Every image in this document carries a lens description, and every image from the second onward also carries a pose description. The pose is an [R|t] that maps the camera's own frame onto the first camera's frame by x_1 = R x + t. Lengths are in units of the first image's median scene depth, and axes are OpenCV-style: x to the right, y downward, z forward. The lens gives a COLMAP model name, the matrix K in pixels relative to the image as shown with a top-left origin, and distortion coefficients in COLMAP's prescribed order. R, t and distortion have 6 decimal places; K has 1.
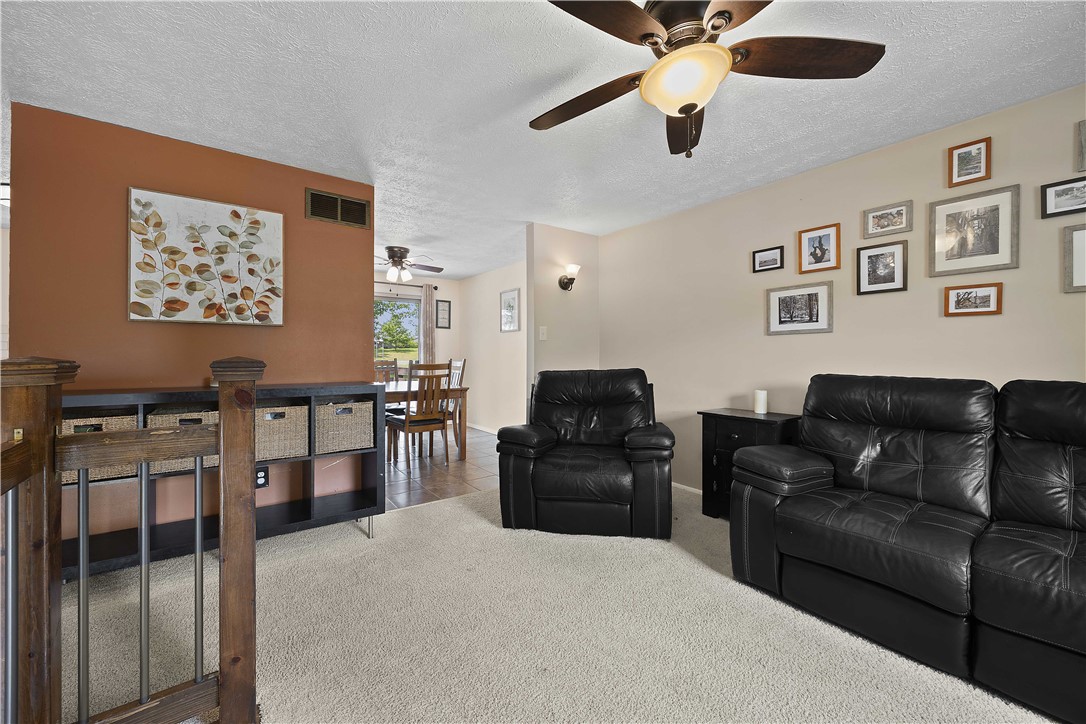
lens RADIAL K [[420.4, 0, 543.2], [0, 420.4, 357.4], [0, 0, 1]] dist [-0.003571, -0.000077]
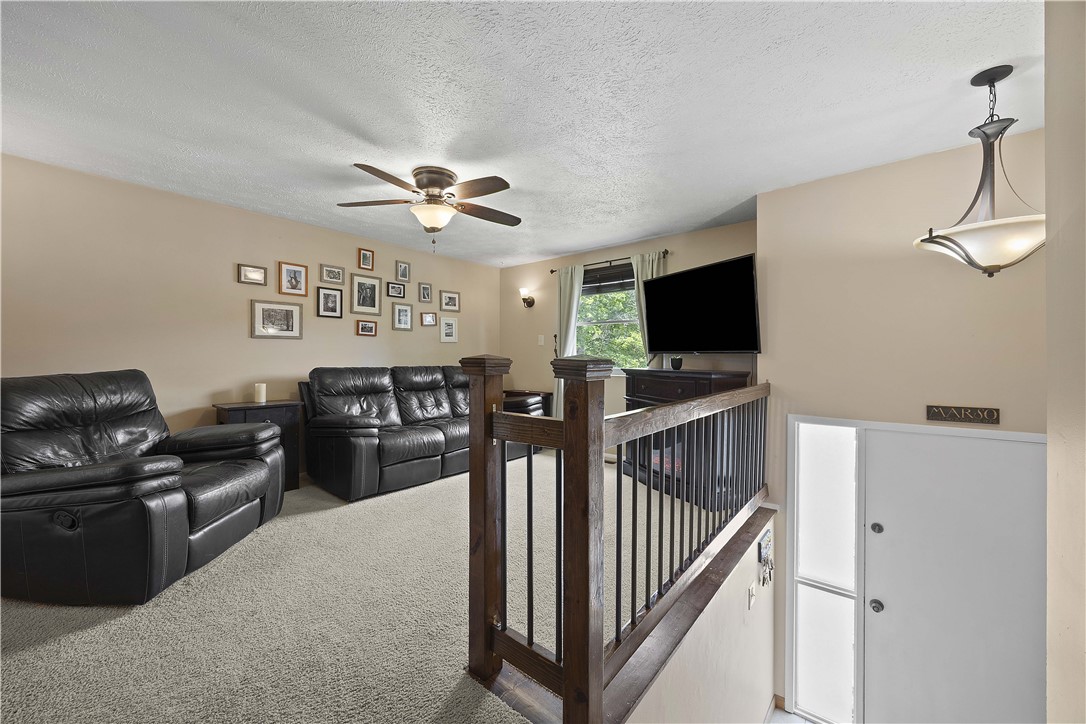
lens RADIAL K [[420.4, 0, 538.0], [0, 420.4, 360.2], [0, 0, 1]] dist [-0.003571, -0.000077]
pose [[-0.231015, -0.000236, 0.972950, -0.969656], [0.005027, 0.999986, 0.001436, 0.015256], [-0.972937, 0.005223, -0.231011, 0.574008]]
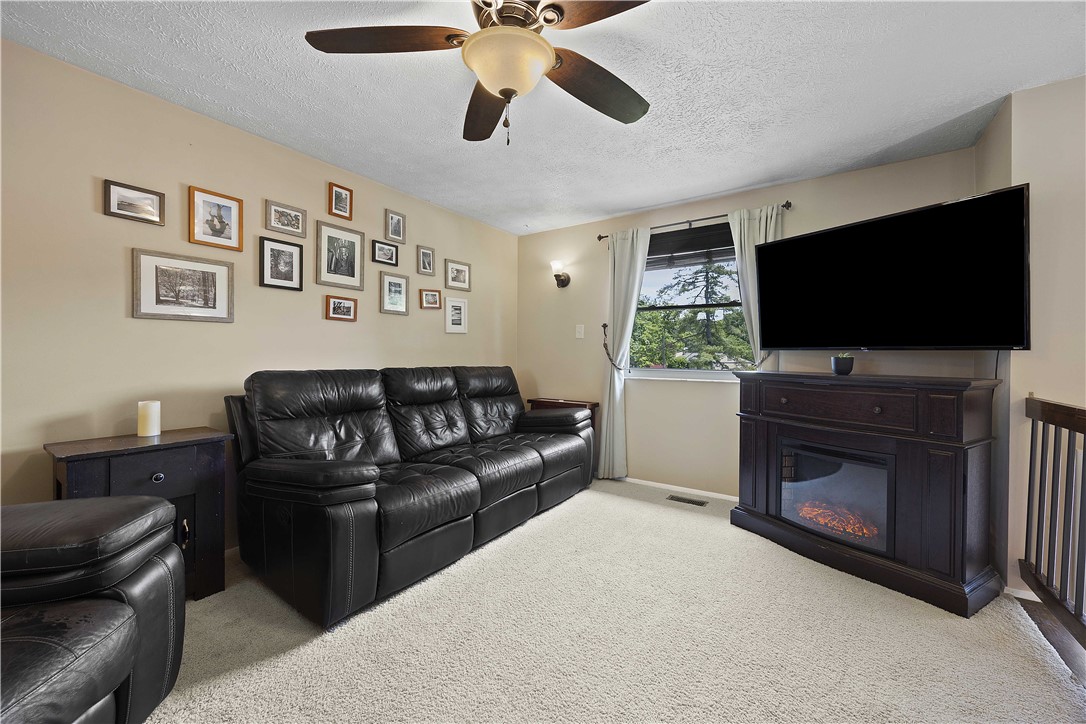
lens RADIAL K [[420.4, 0, 539.3], [0, 420.4, 359.7], [0, 0, 1]] dist [-0.003571, -0.000077]
pose [[-0.325705, -0.007069, 0.945445, -0.349237], [0.002030, 0.999965, 0.008176, 0.010106], [-0.945469, 0.004583, -0.325679, 0.727507]]
